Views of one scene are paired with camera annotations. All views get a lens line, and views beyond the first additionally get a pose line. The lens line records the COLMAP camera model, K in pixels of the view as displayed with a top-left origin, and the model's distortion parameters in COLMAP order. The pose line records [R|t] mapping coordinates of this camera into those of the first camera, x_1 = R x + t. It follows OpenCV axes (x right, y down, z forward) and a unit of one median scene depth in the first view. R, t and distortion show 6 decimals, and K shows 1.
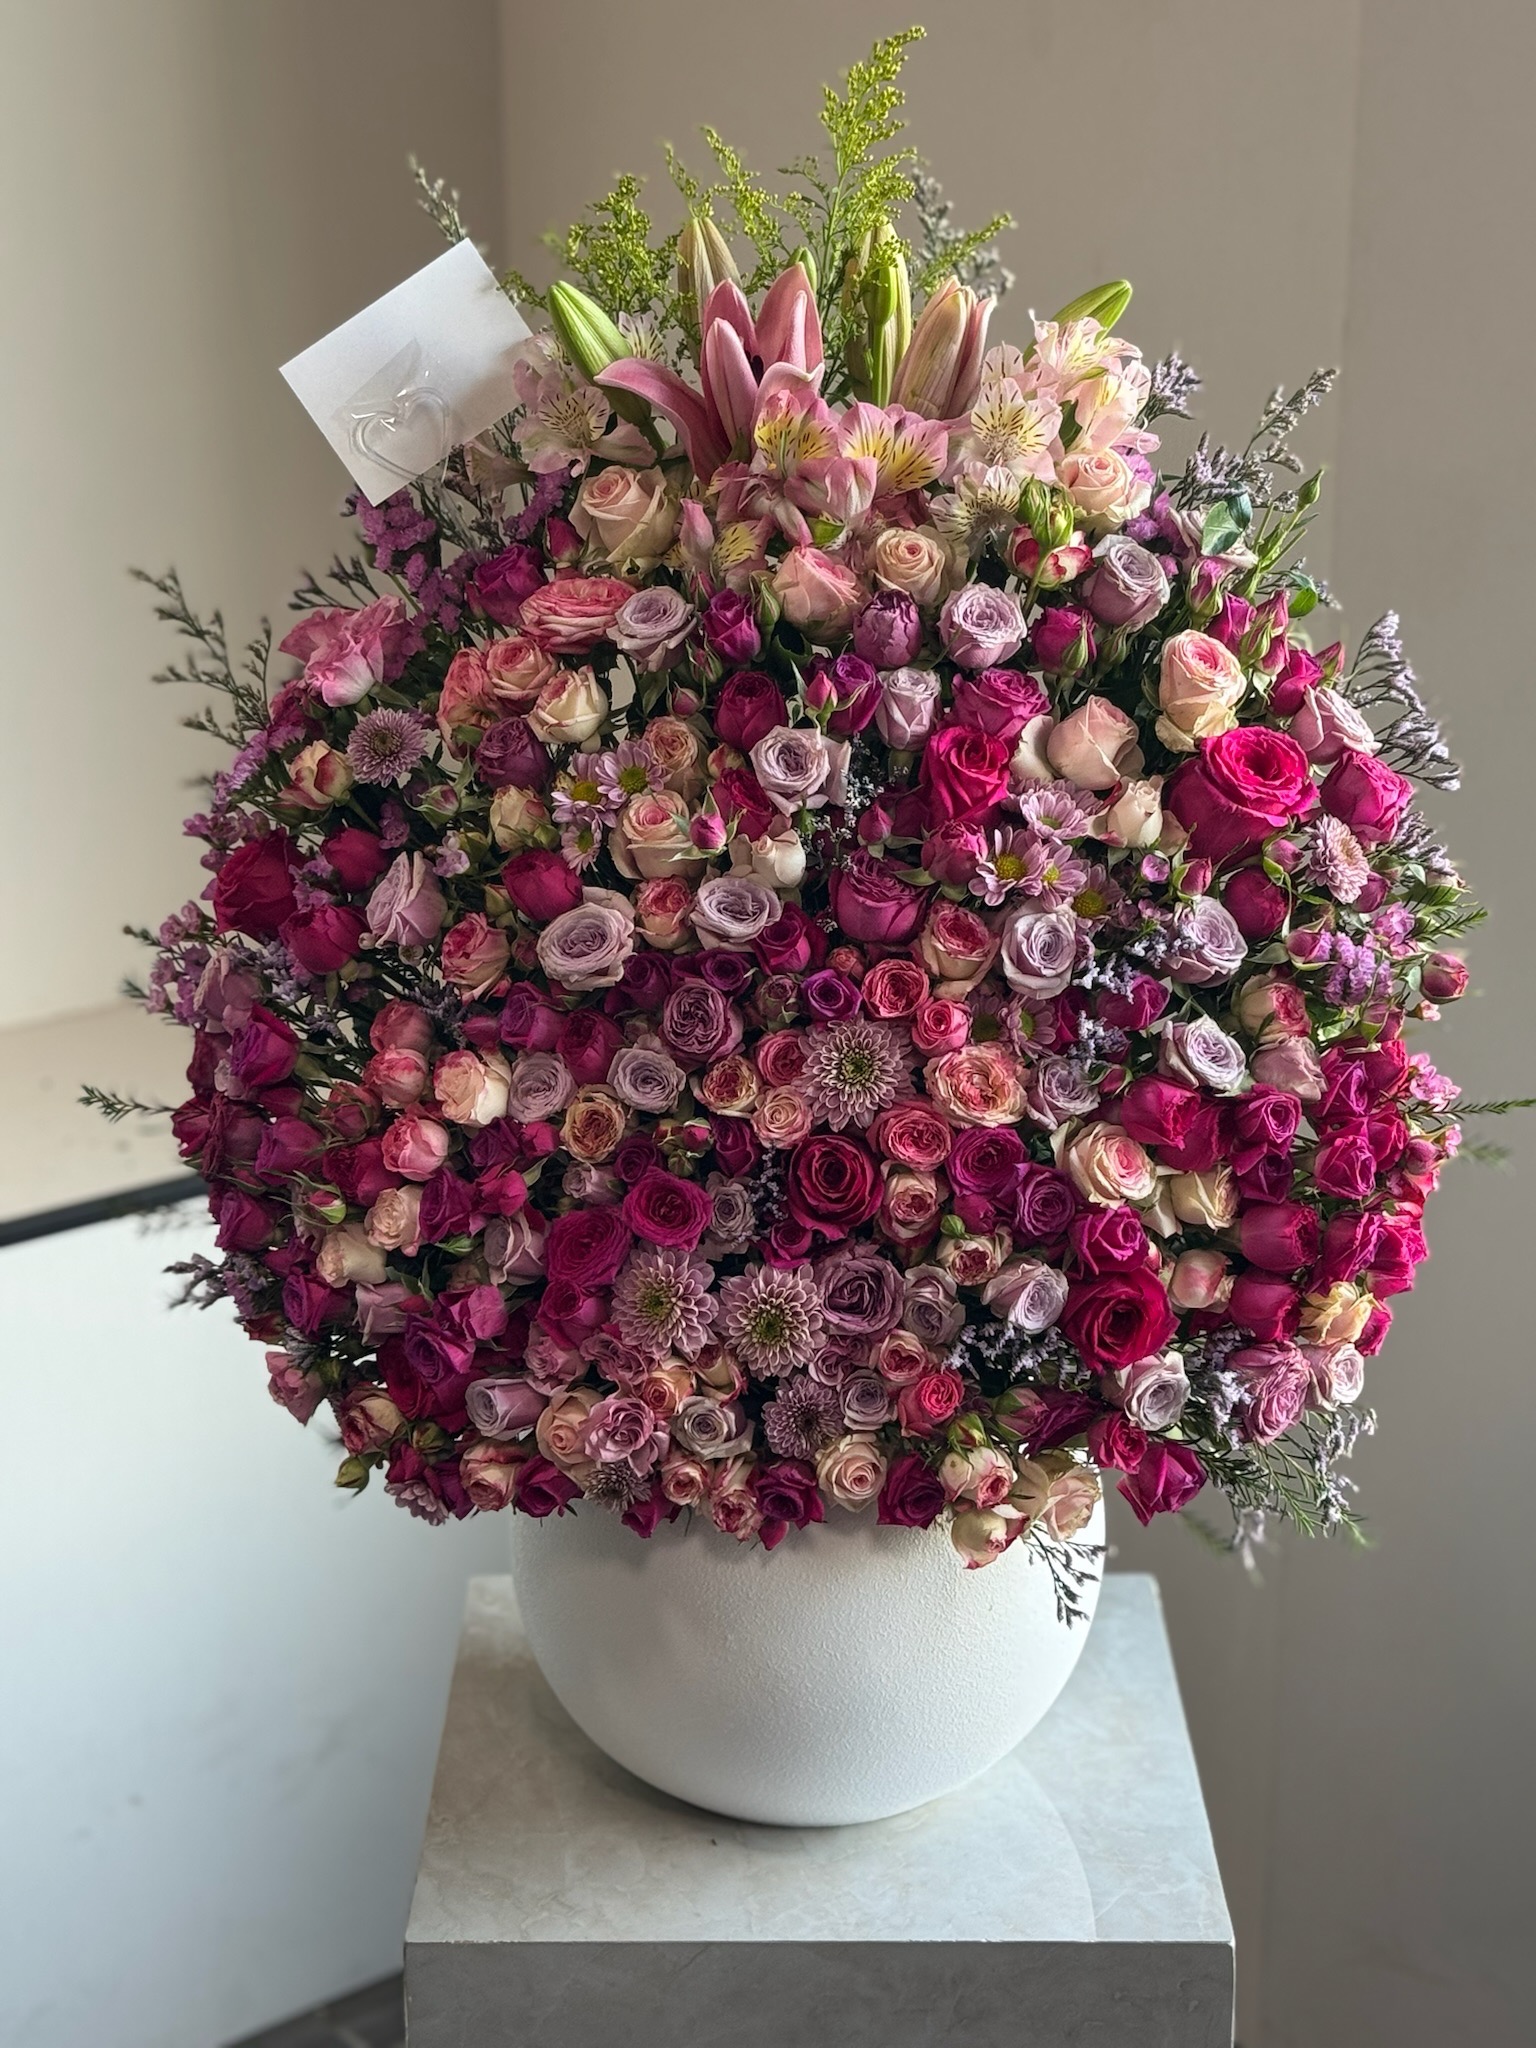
lens RADIAL K [[3676.9, 0, 767.9], [0, 3676.9, 1024.7], [0, 0, 1]] dist [0.130769, 0.048866]
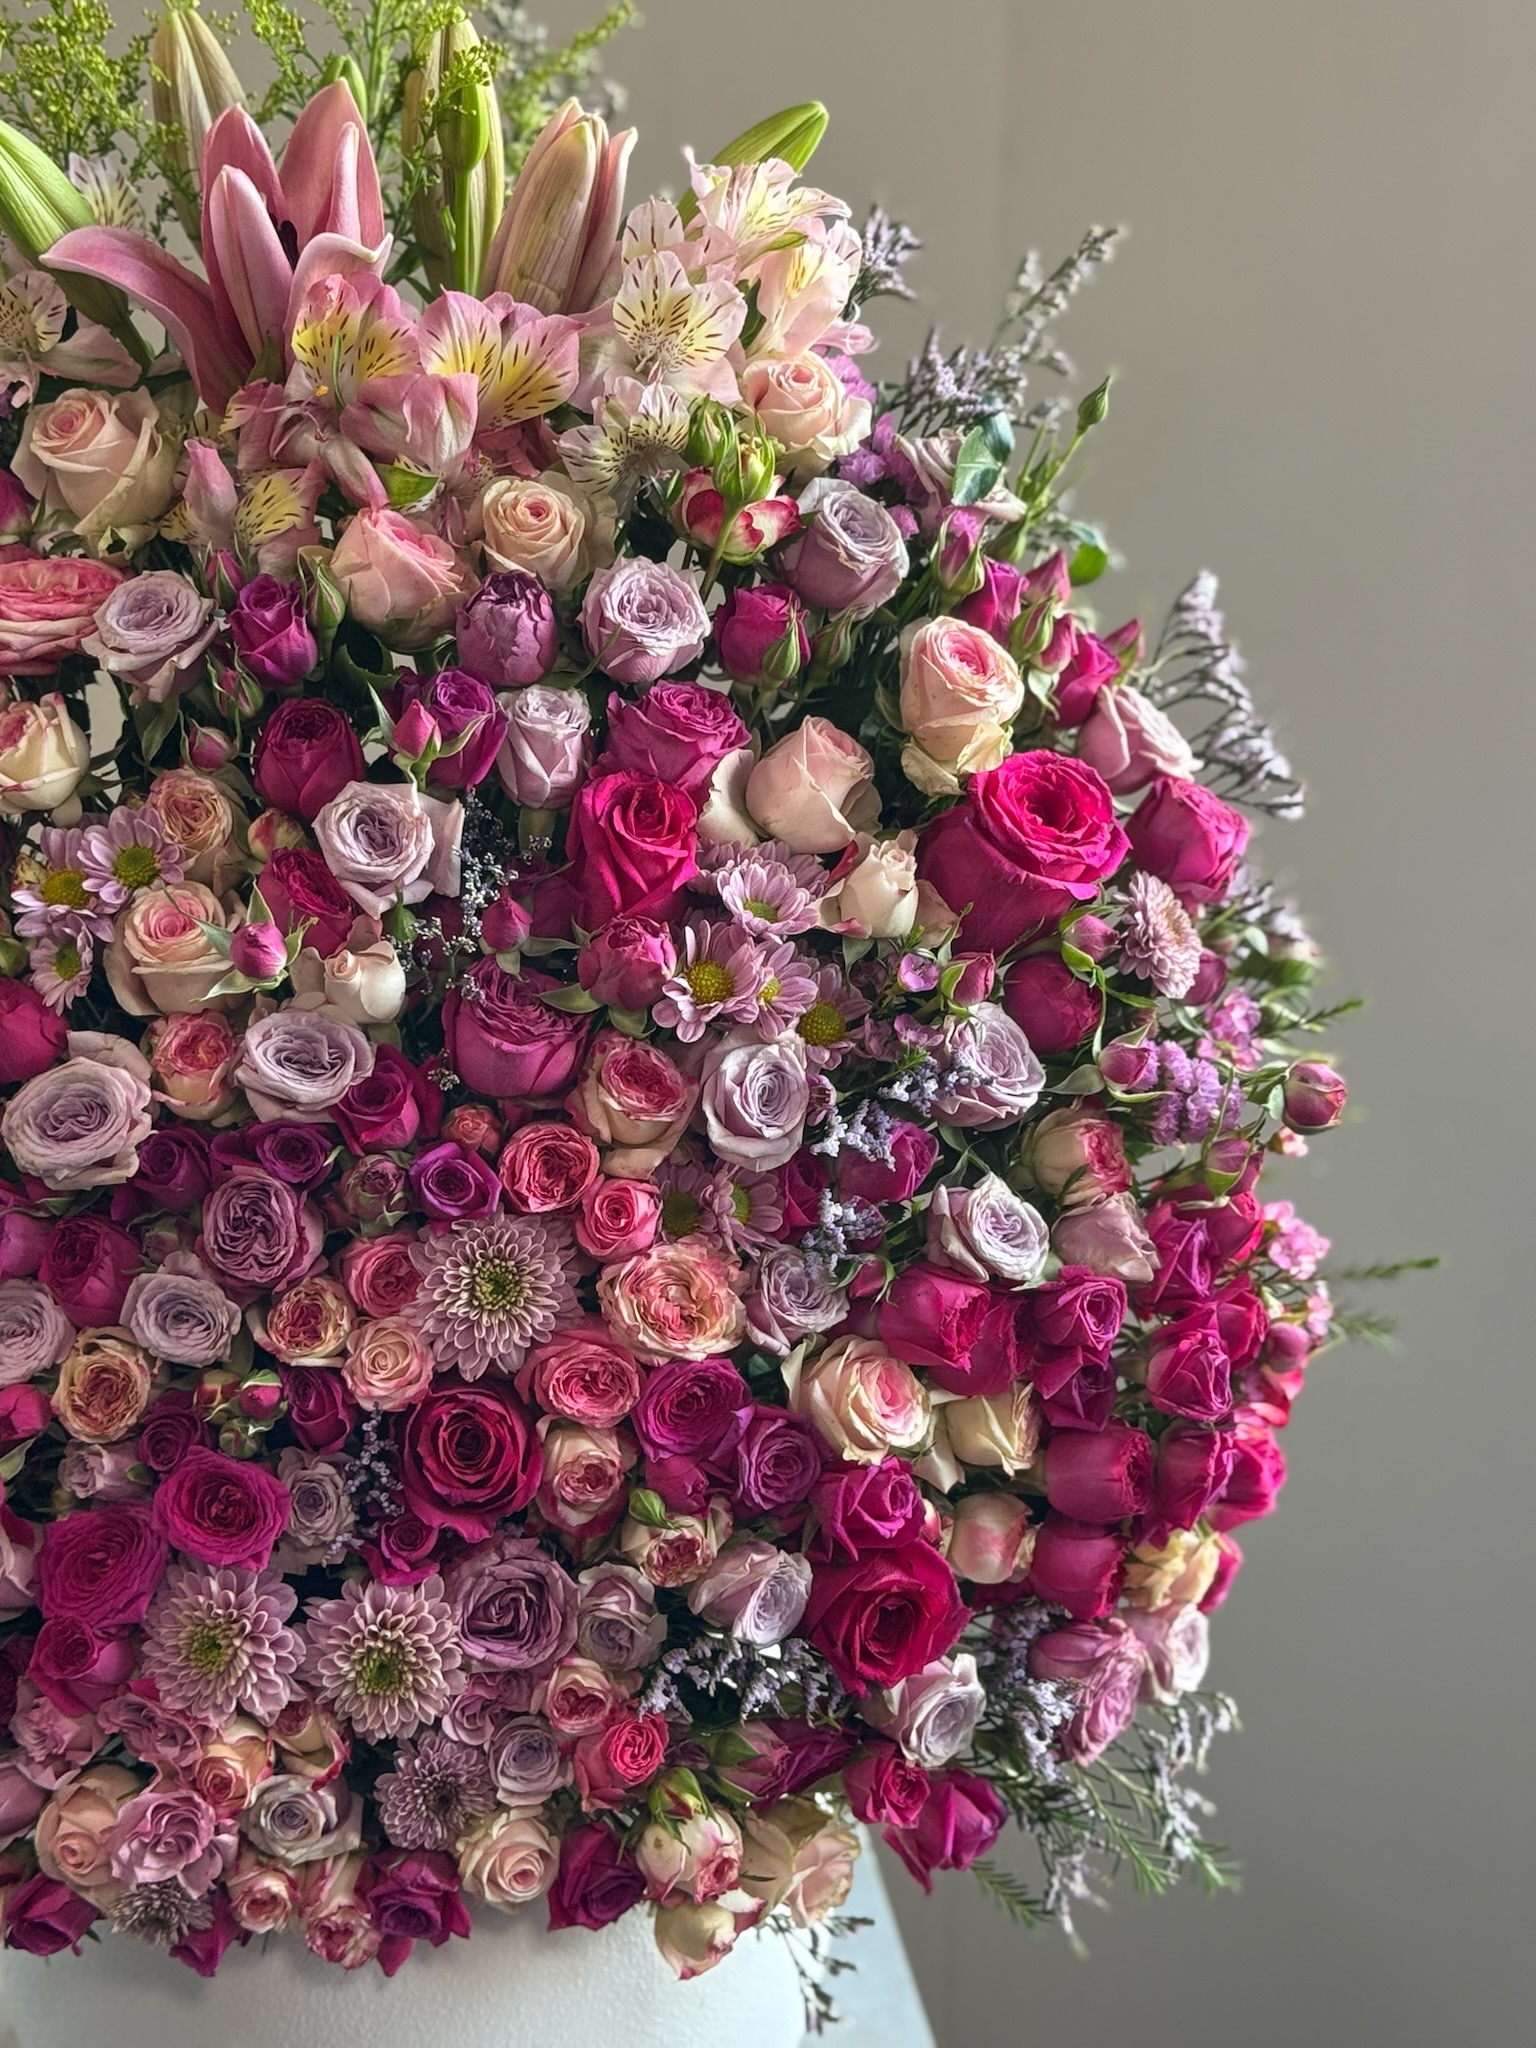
lens RADIAL K [[3676.9, 0, 767.9], [0, 3676.9, 1024.7], [0, 0, 1]] dist [0.130769, 0.048866]
pose [[0.987456, -0.050289, 0.149675, -0.025165], [0.042067, 0.997453, 0.057601, -0.071960], [-0.152190, -0.050582, 0.987056, 0.320454]]
